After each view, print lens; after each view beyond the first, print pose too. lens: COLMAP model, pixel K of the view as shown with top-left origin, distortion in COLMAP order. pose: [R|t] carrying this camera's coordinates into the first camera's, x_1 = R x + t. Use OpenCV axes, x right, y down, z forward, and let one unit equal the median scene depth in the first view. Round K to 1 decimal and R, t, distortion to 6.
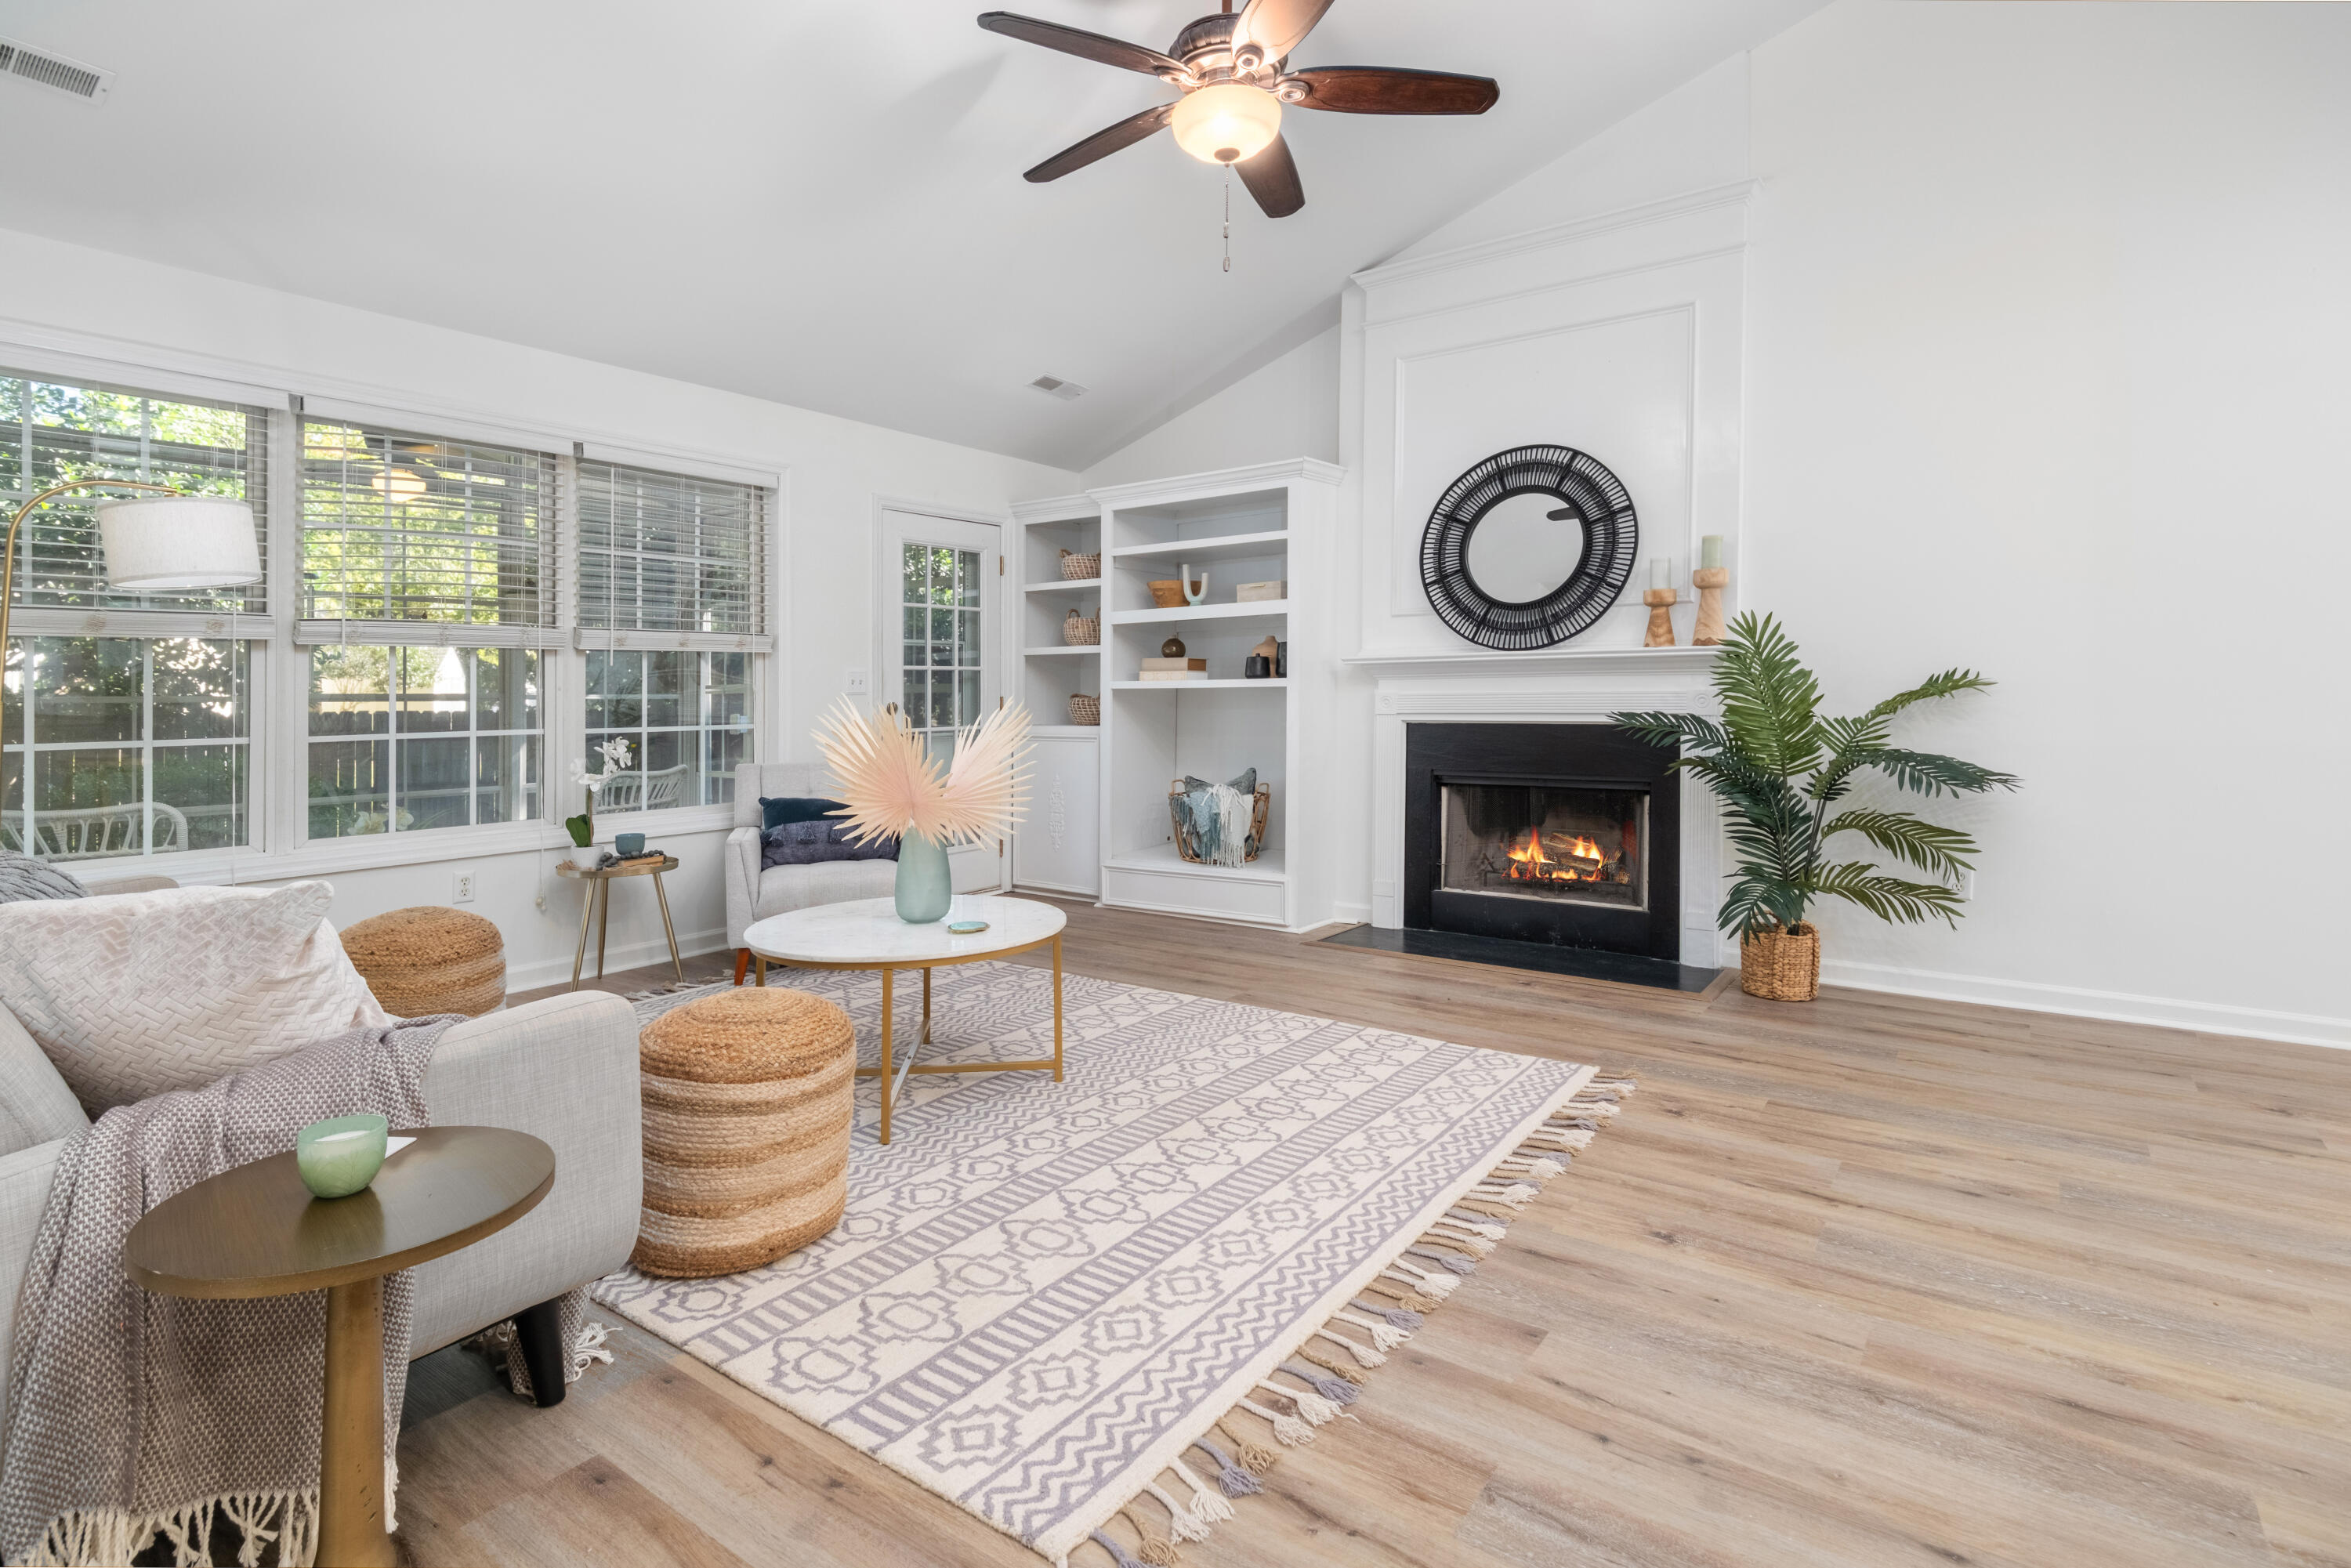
lens RADIAL K [[1167.3, 0, 1172.5], [0, 1167.3, 699.0], [0, 0, 1]] dist [0.022624, -0.019569]
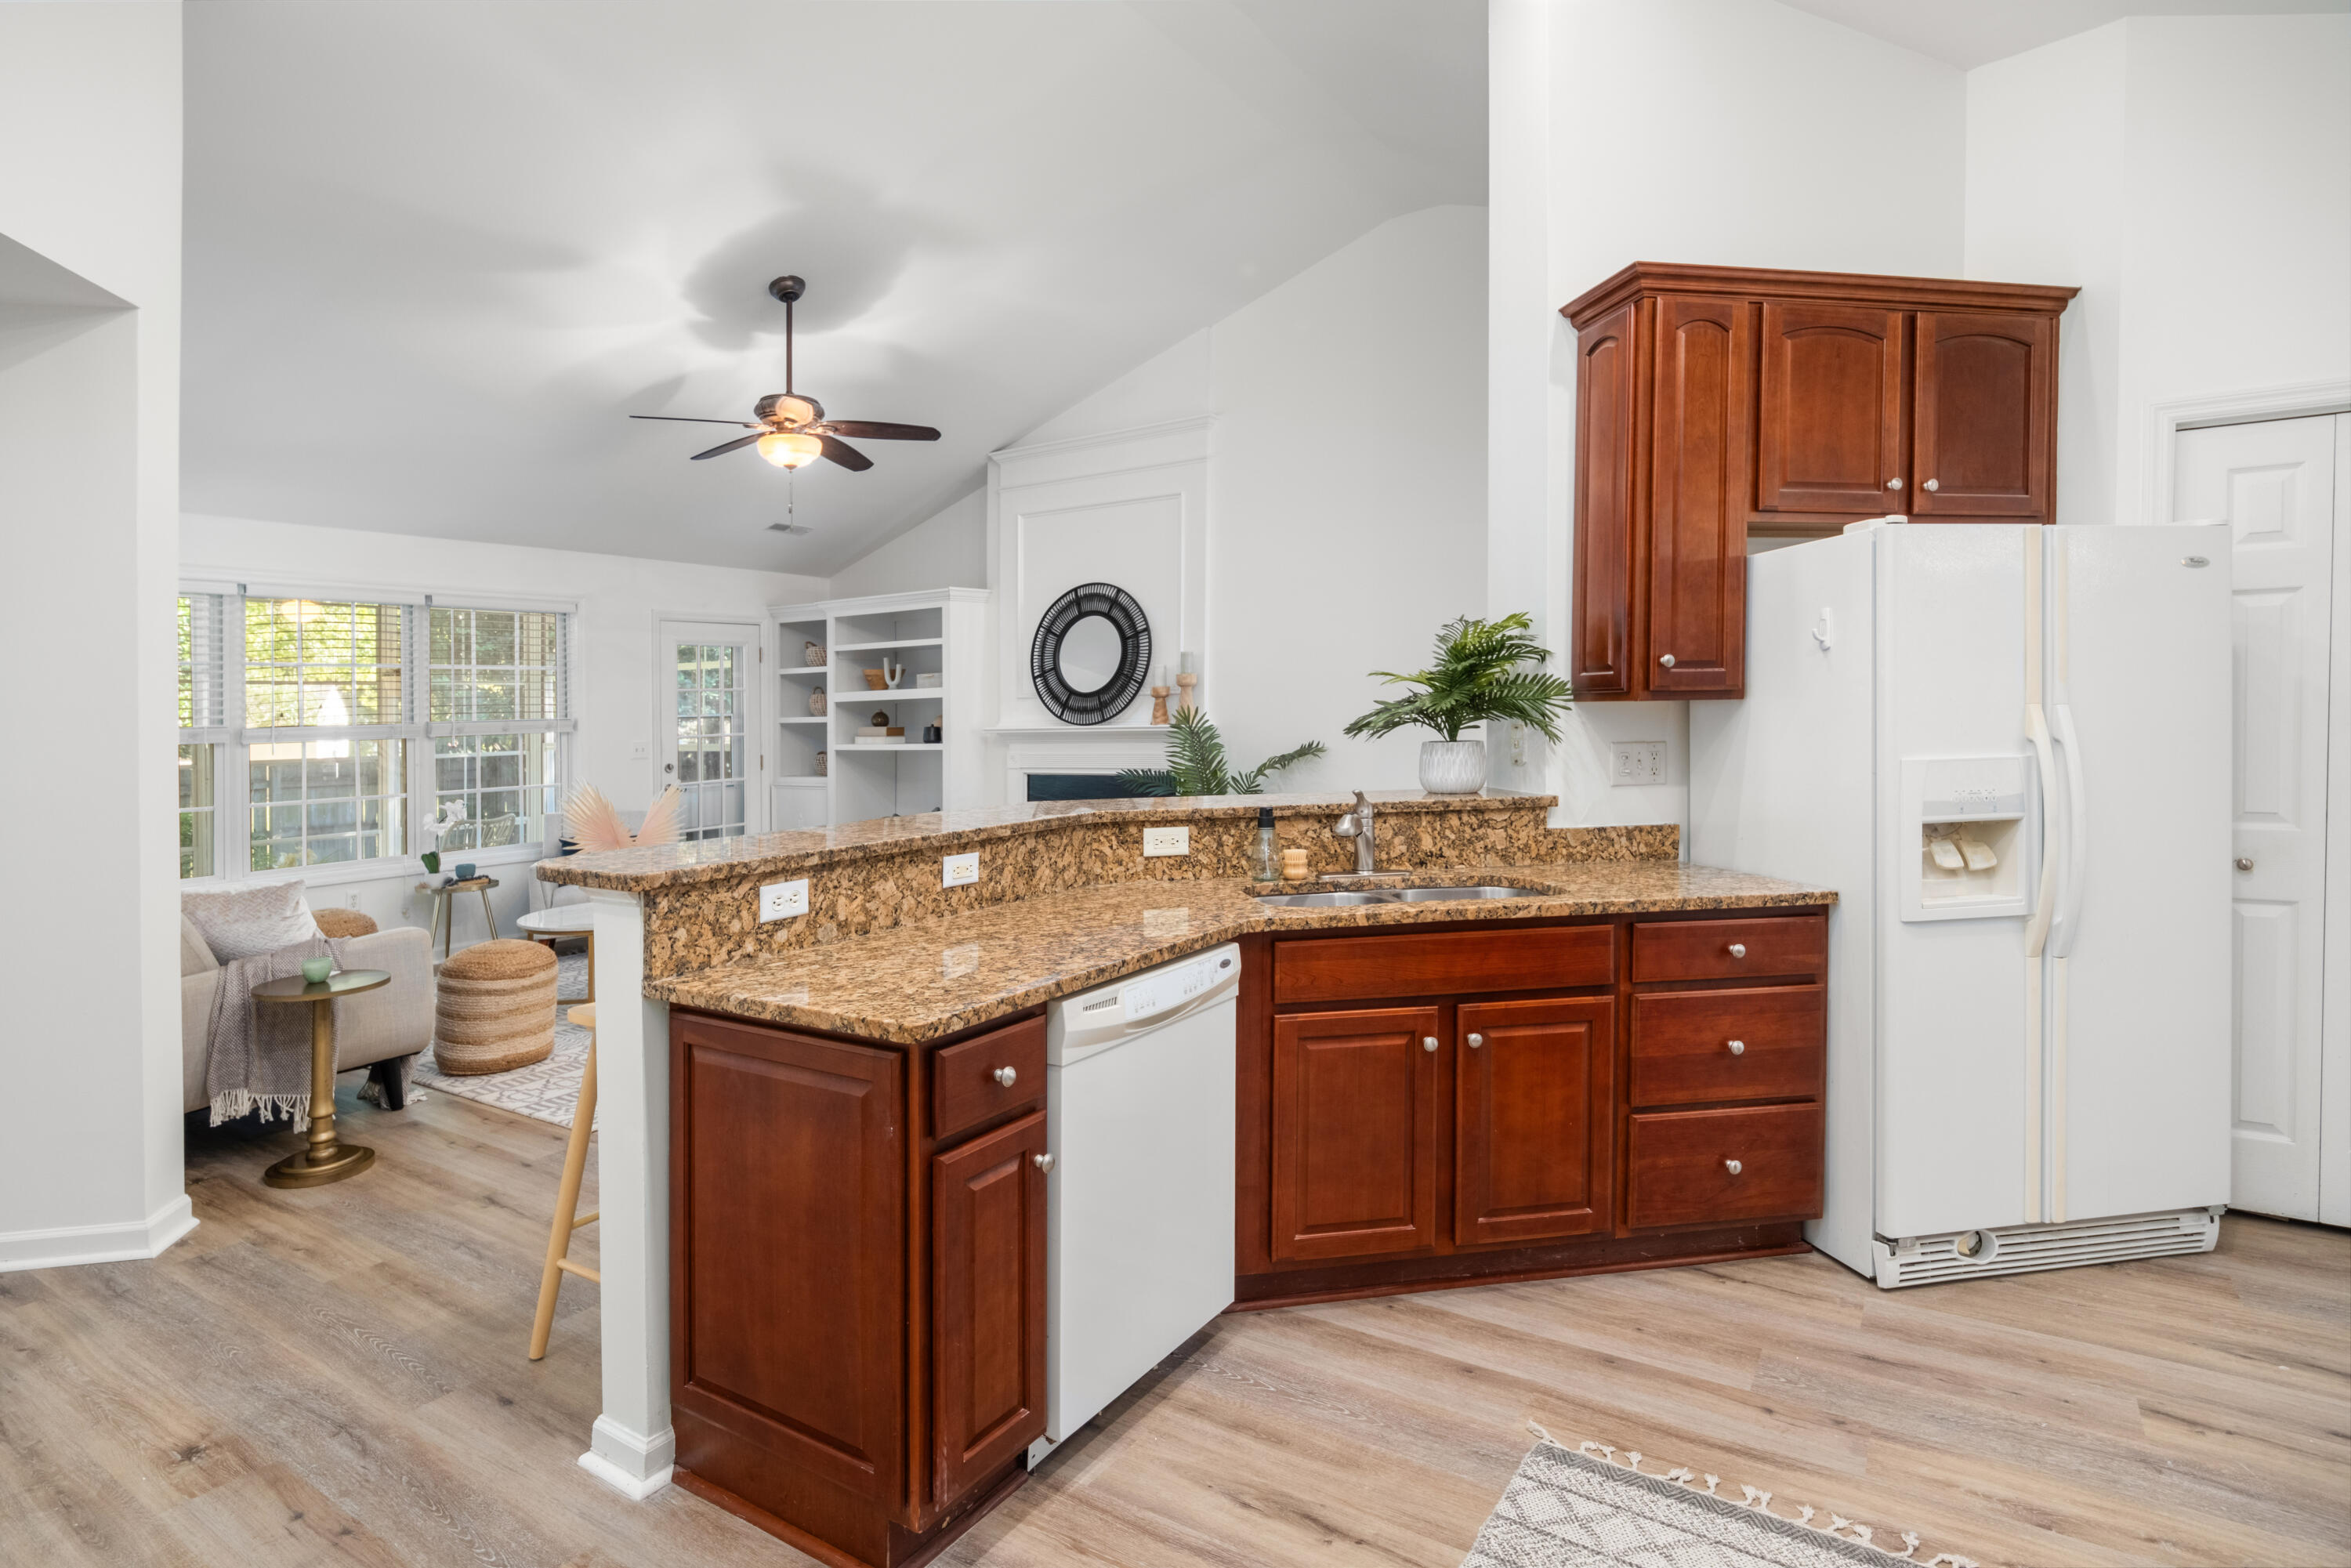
lens RADIAL K [[1254.7, 0, 1168.0], [0, 1254.7, 704.8], [0, 0, 1]] dist [-0.025670, 0.000453]
pose [[0.998999, -0.017859, 0.041019, 0.330885], [0.018065, 0.999826, -0.004652, -0.057093], [-0.040929, 0.005388, 0.999148, -0.553548]]
